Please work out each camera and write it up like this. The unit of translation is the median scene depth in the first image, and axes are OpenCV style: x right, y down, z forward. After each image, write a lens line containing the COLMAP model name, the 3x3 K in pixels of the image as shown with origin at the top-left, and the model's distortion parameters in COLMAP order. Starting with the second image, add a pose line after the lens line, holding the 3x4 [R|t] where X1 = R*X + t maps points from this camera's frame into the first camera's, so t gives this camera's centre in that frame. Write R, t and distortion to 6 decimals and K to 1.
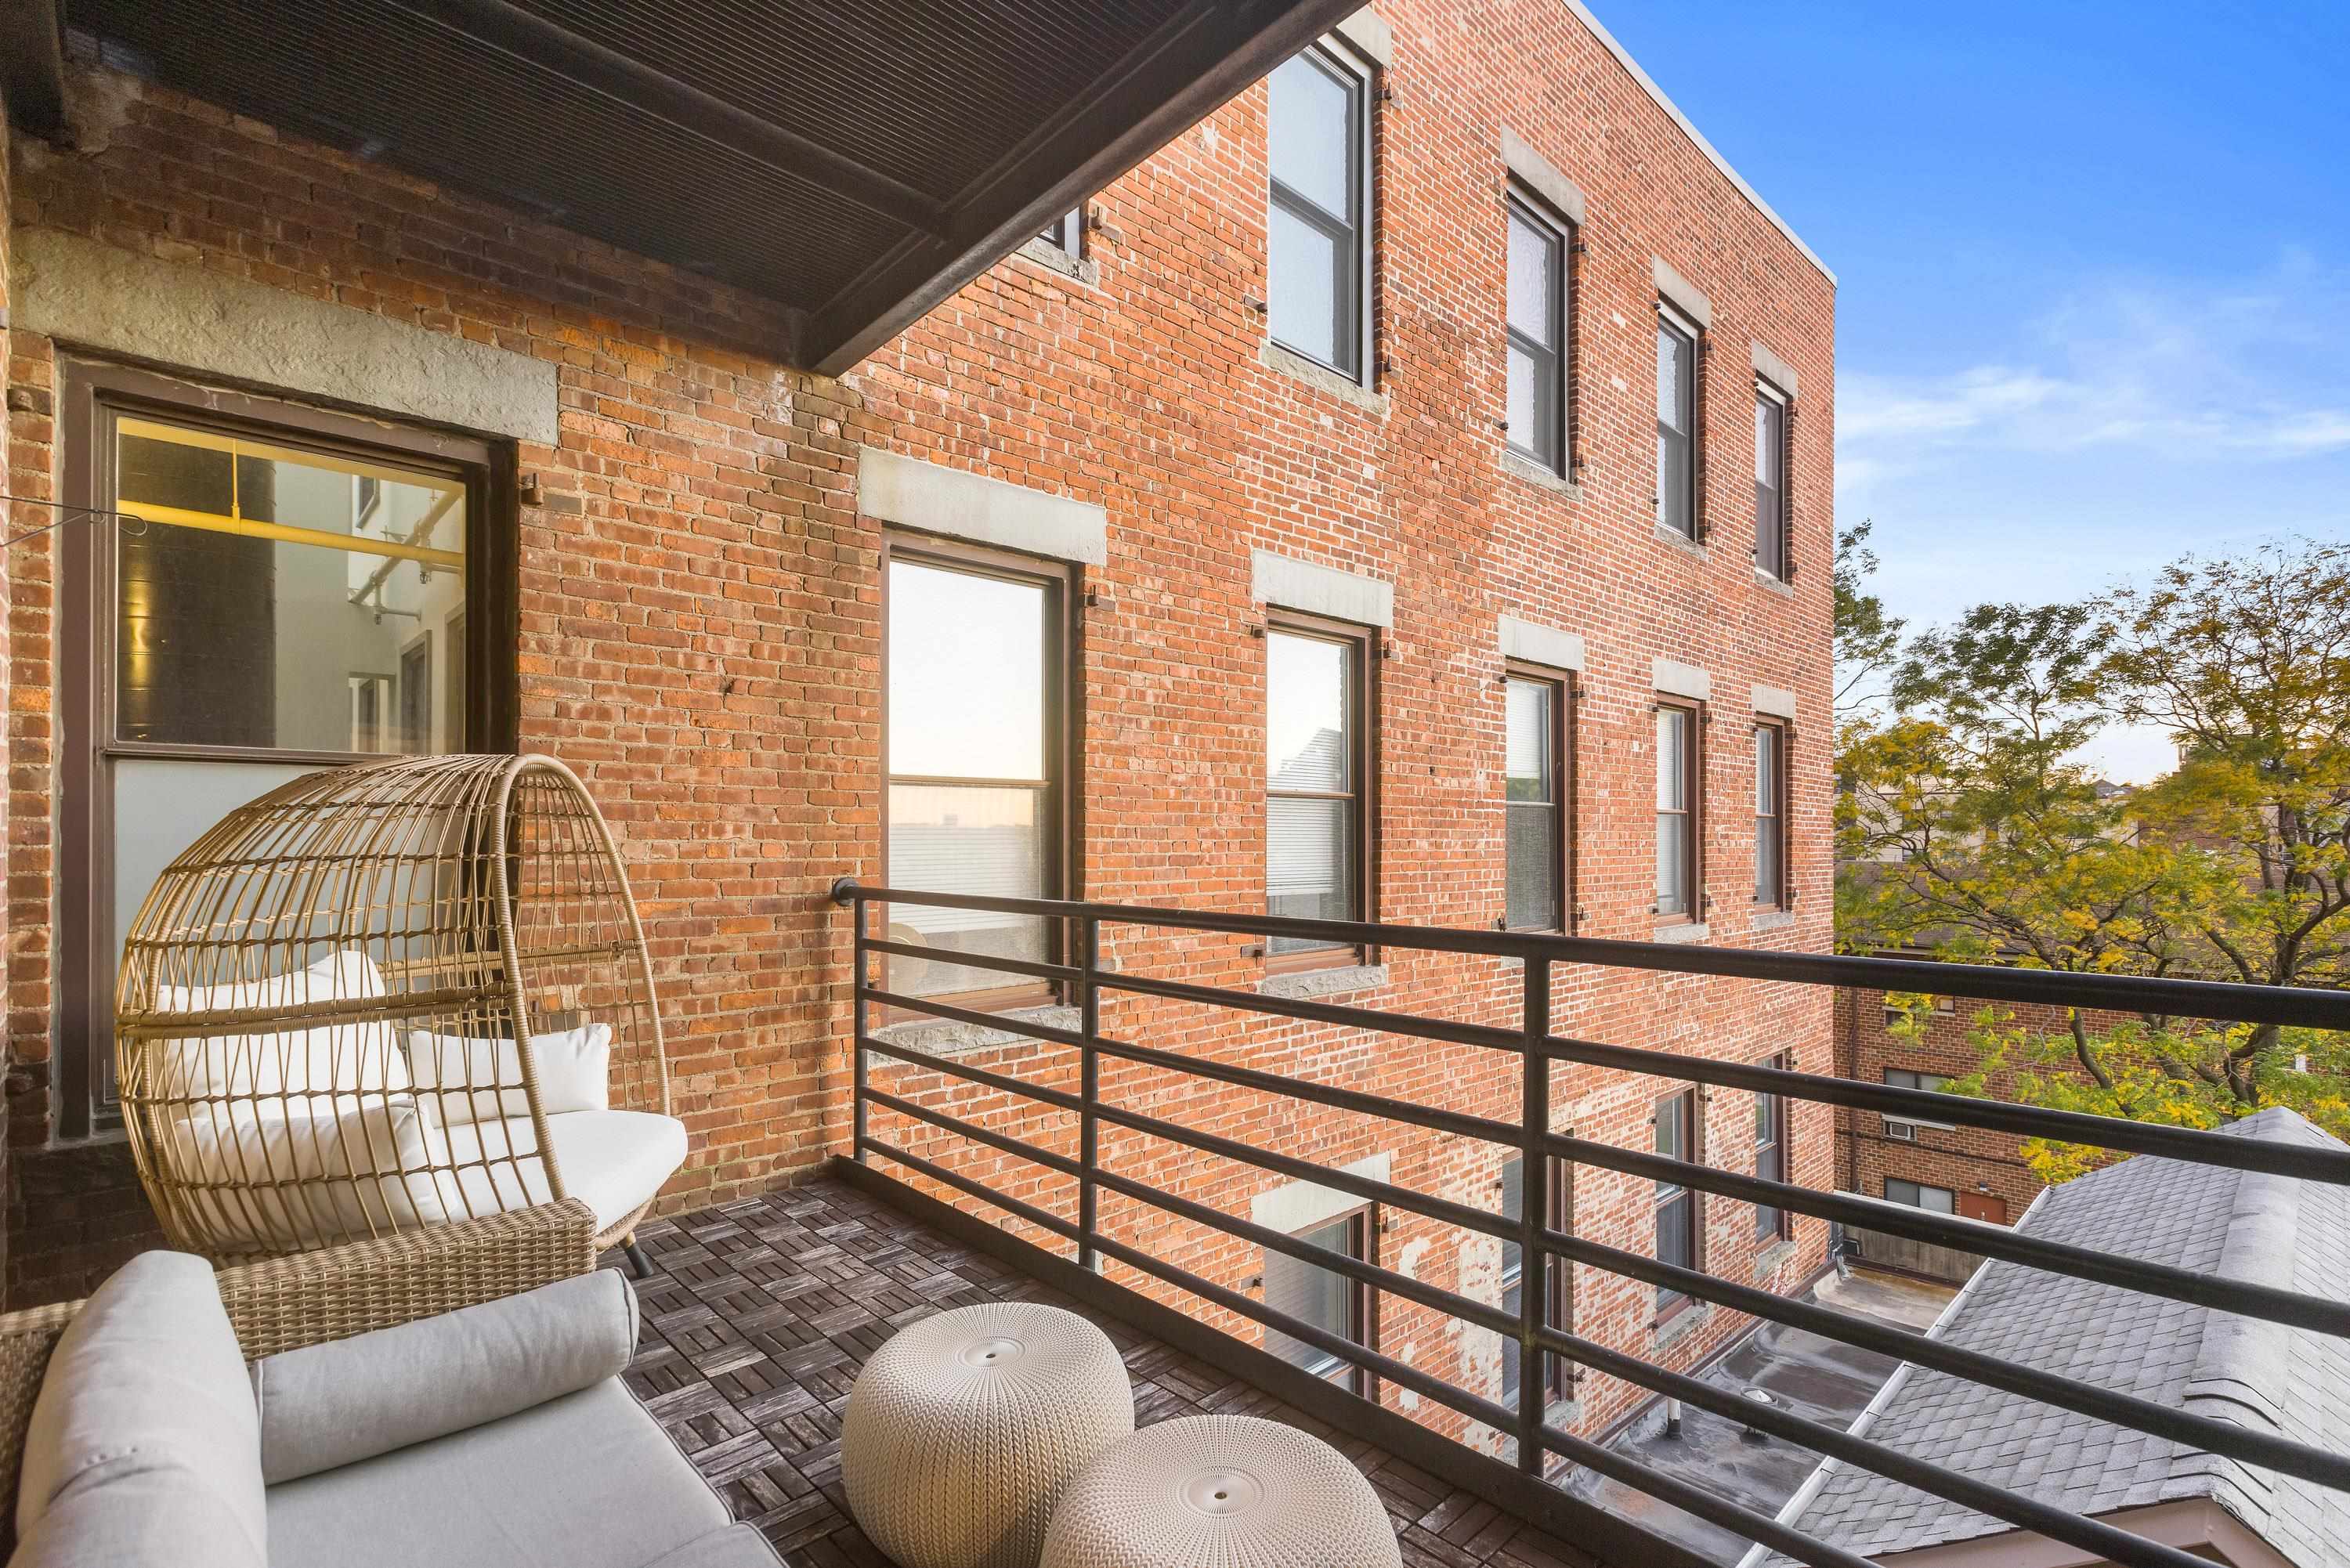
lens RADIAL K [[1081.8, 0, 1181.6], [0, 1081.8, 831.4], [0, 0, 1]] dist [0.001333, 0.001262]
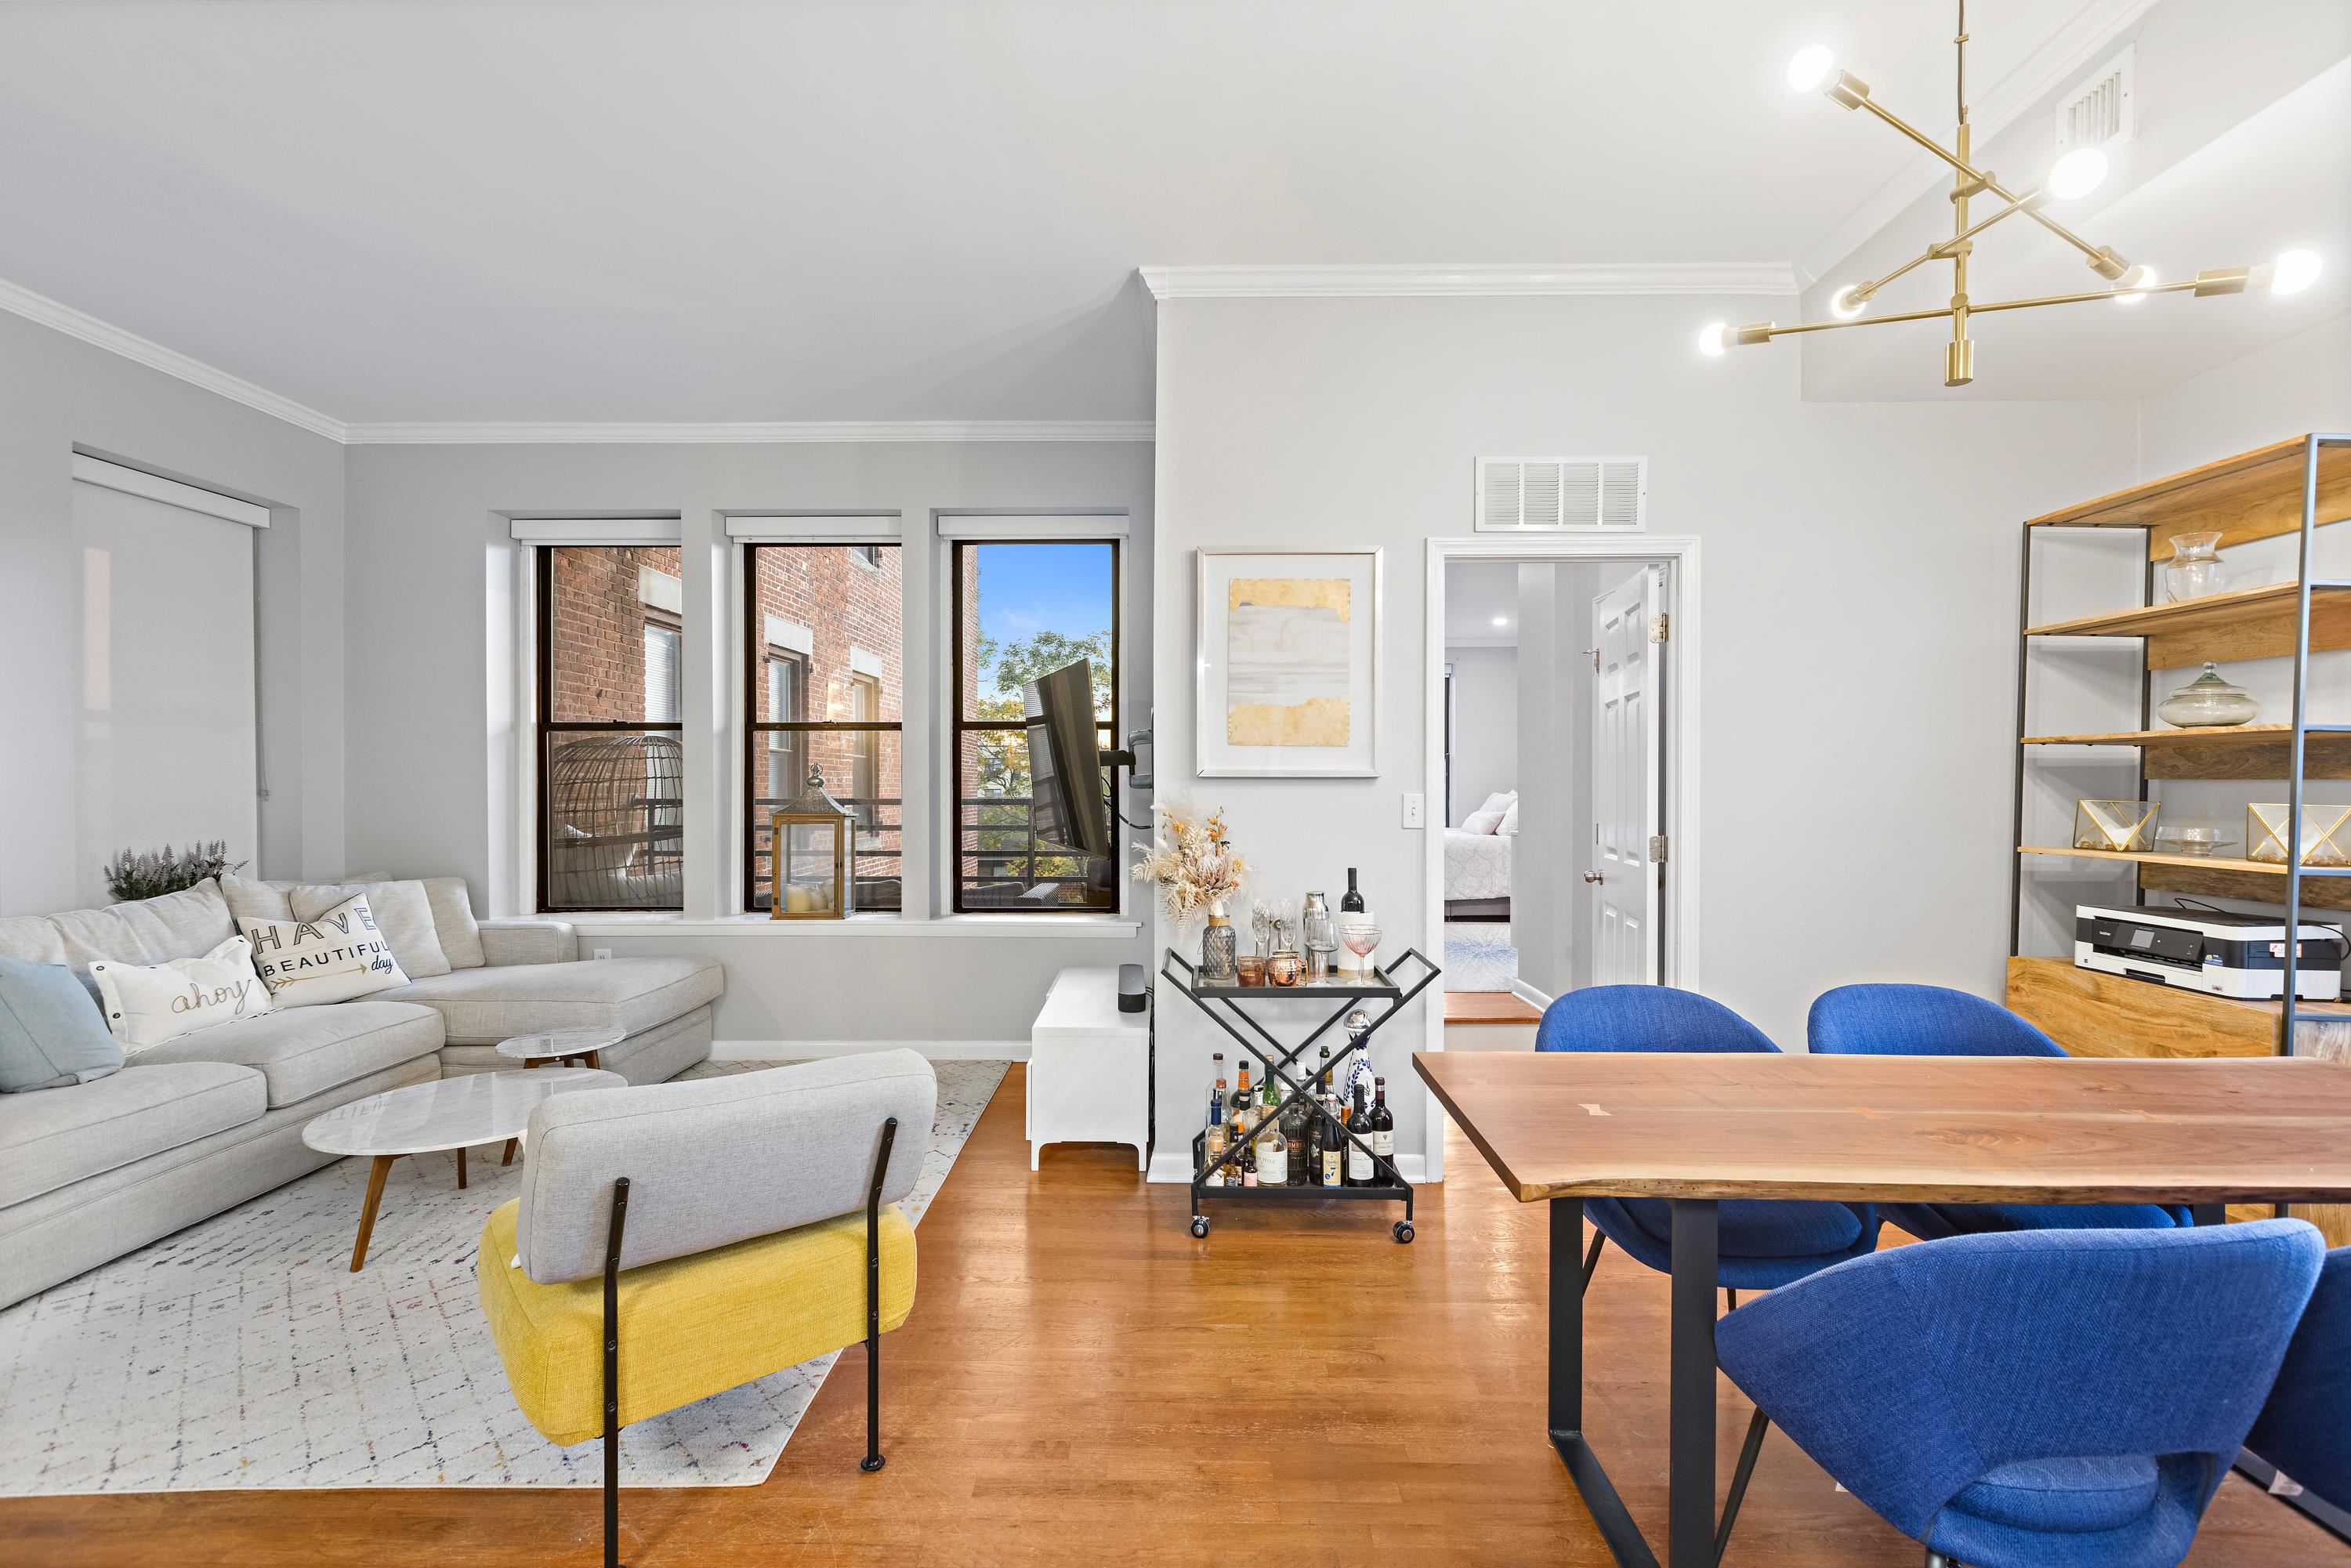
lens RADIAL K [[1057.9, 0, 1177.5], [0, 1057.9, 789.9], [0, 0, 1]] dist [0.001995, 0.000276]
pose [[0.706288, -0.007429, 0.707885, -0.986411], [-0.000701, 0.999937, 0.011193, 0.014833], [-0.707924, -0.008401, 0.706239, -1.012820]]
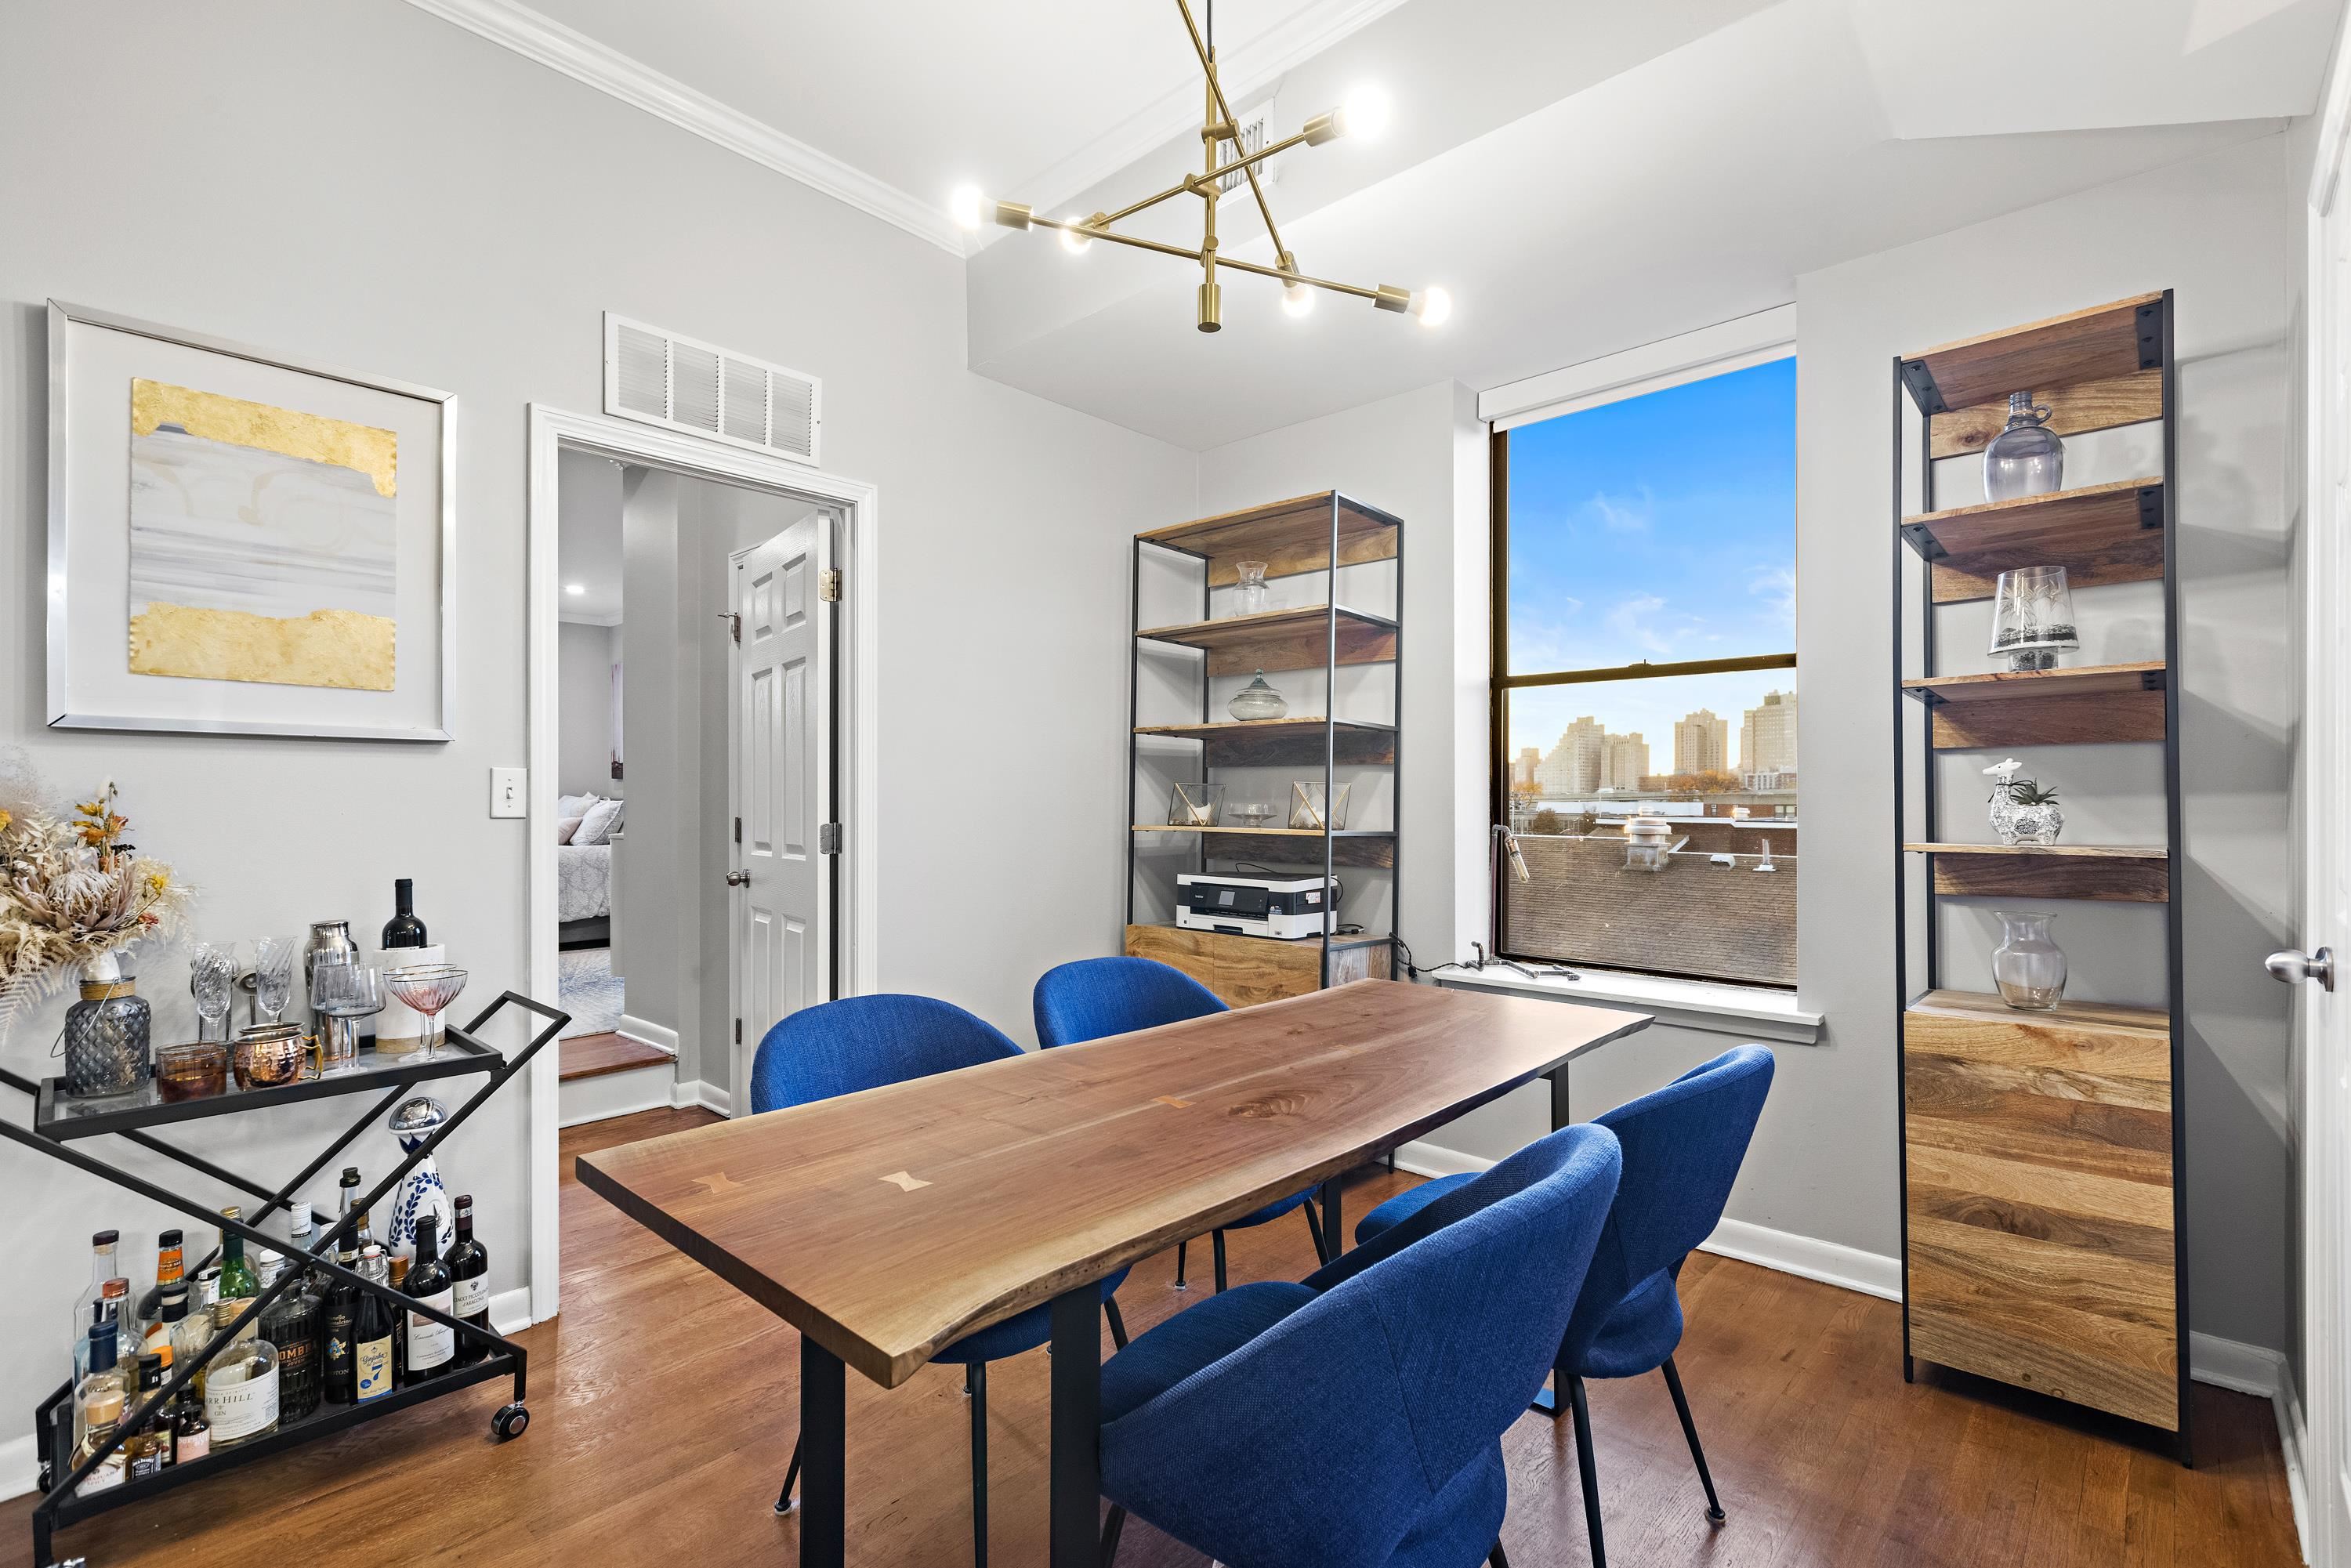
lens RADIAL K [[1057.9, 0, 1186.5], [0, 1057.9, 800.6], [0, 0, 1]] dist [0.001995, 0.000276]
pose [[-0.062717, -0.004139, 0.998023, -0.856401], [-0.004410, 0.999983, 0.003870, 0.042601], [-0.998022, -0.004158, -0.062734, -0.880318]]
